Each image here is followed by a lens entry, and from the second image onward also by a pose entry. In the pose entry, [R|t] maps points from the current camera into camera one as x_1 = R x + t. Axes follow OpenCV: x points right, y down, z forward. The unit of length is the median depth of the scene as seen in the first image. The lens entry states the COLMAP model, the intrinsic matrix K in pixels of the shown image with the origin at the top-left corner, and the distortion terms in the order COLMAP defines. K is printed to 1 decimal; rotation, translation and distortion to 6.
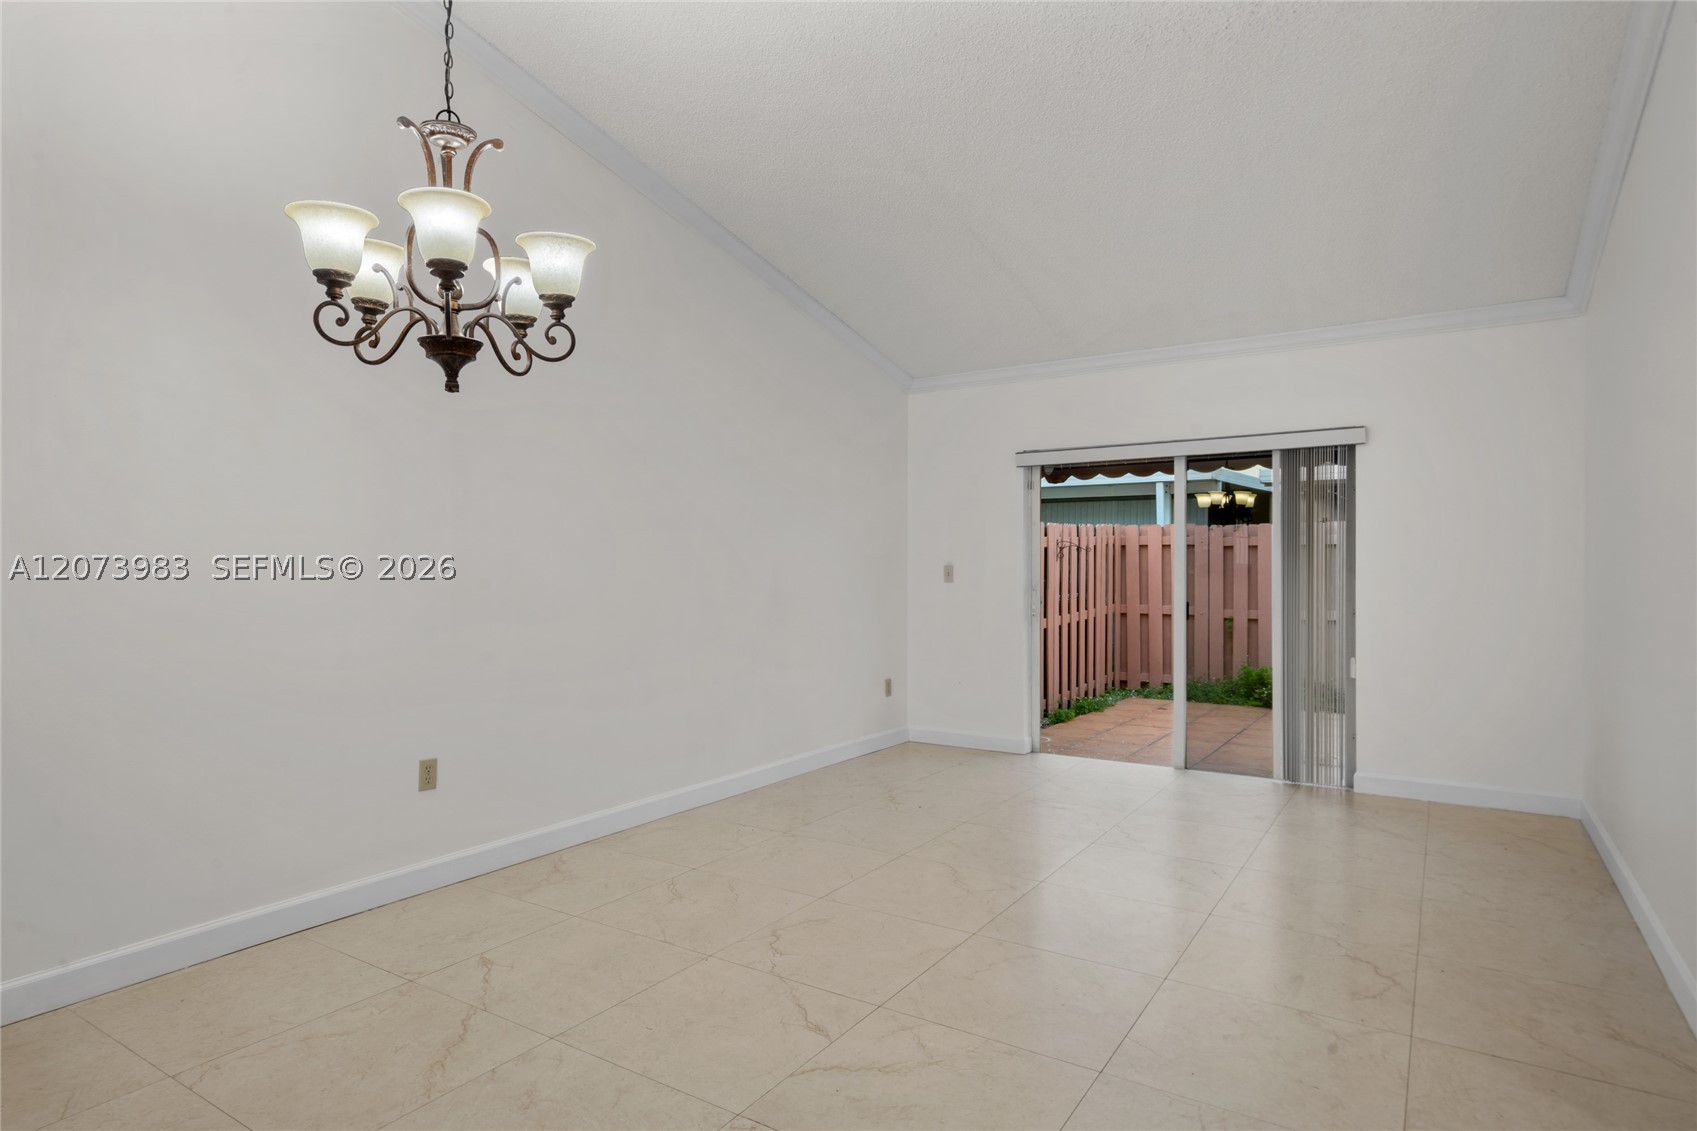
lens RADIAL K [[924.8, 0, 848.5], [0, 924.8, 565.5], [0, 0, 1]] dist [0.019965, 0.000881]
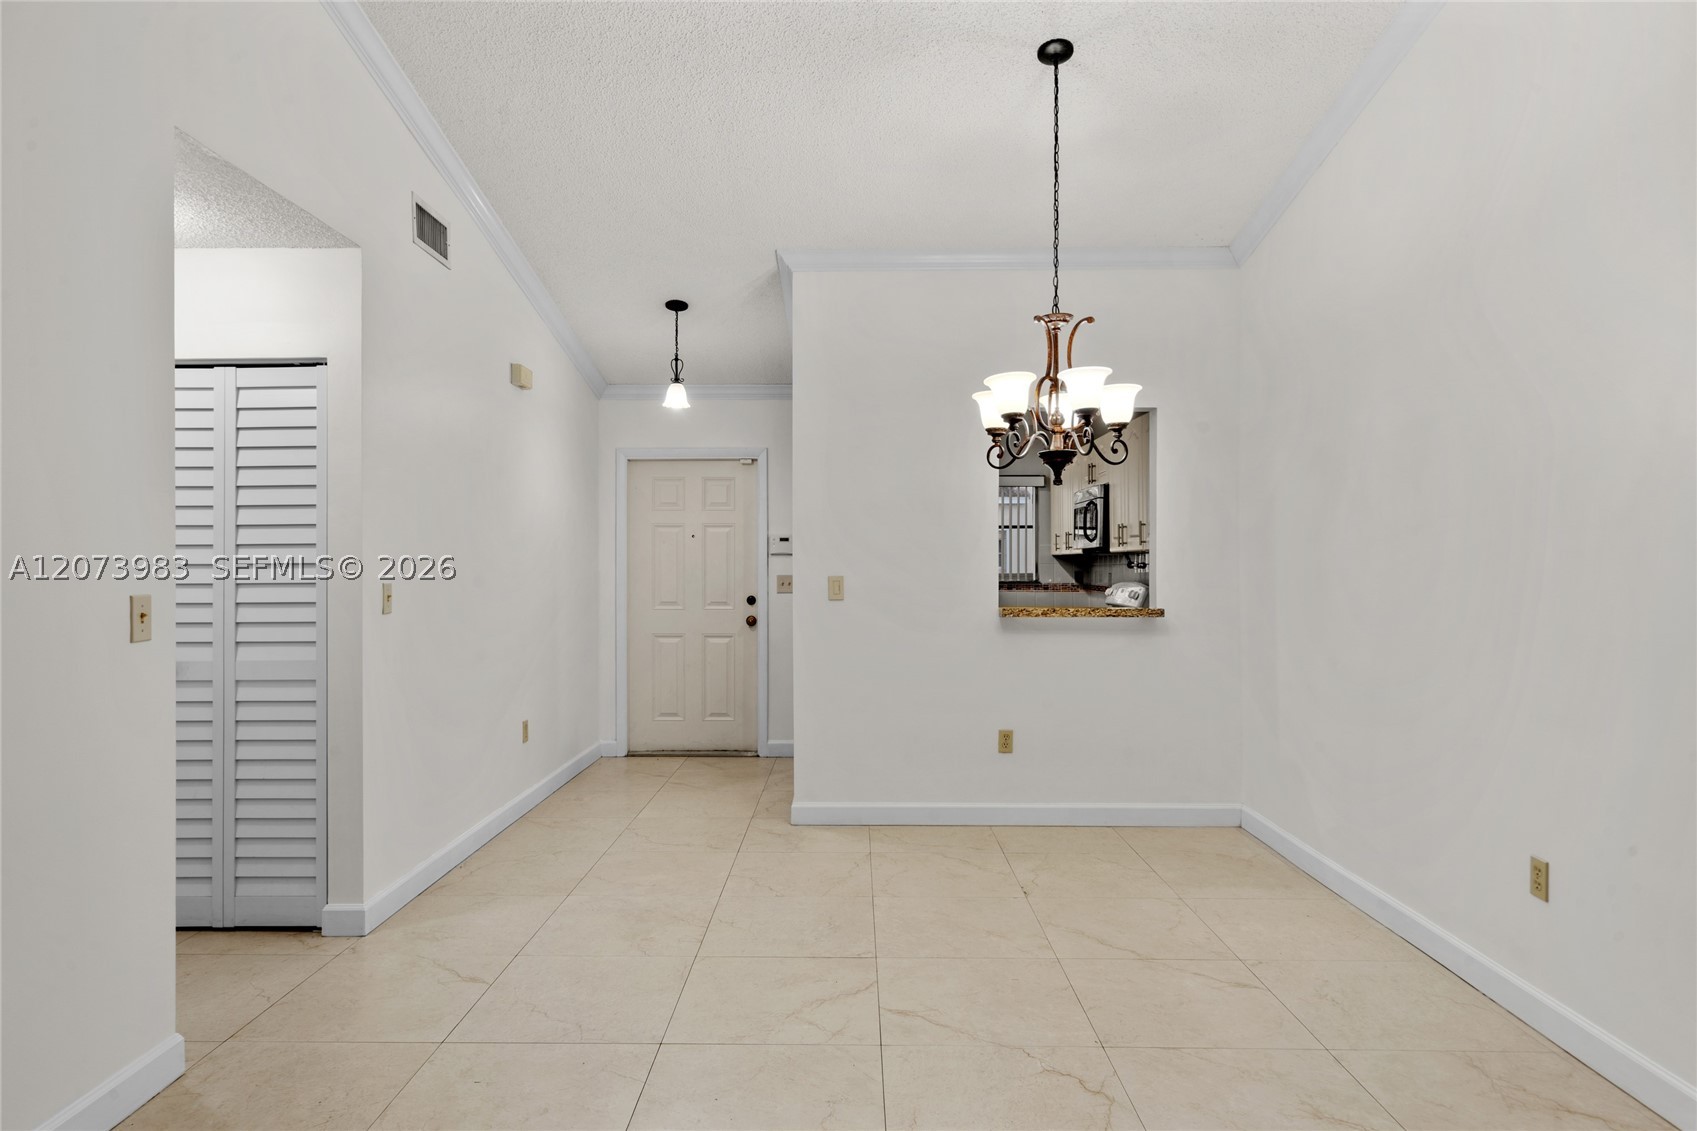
lens RADIAL K [[1039.2, 0, 848.5], [0, 1039.2, 565.5], [0, 0, 1]] dist [-0.001167, -0.000598]
pose [[-0.845831, 0.002595, -0.533444, 0.690348], [0.000829, 0.999993, 0.003550, -0.053101], [0.533450, 0.002560, -0.845828, 2.009039]]
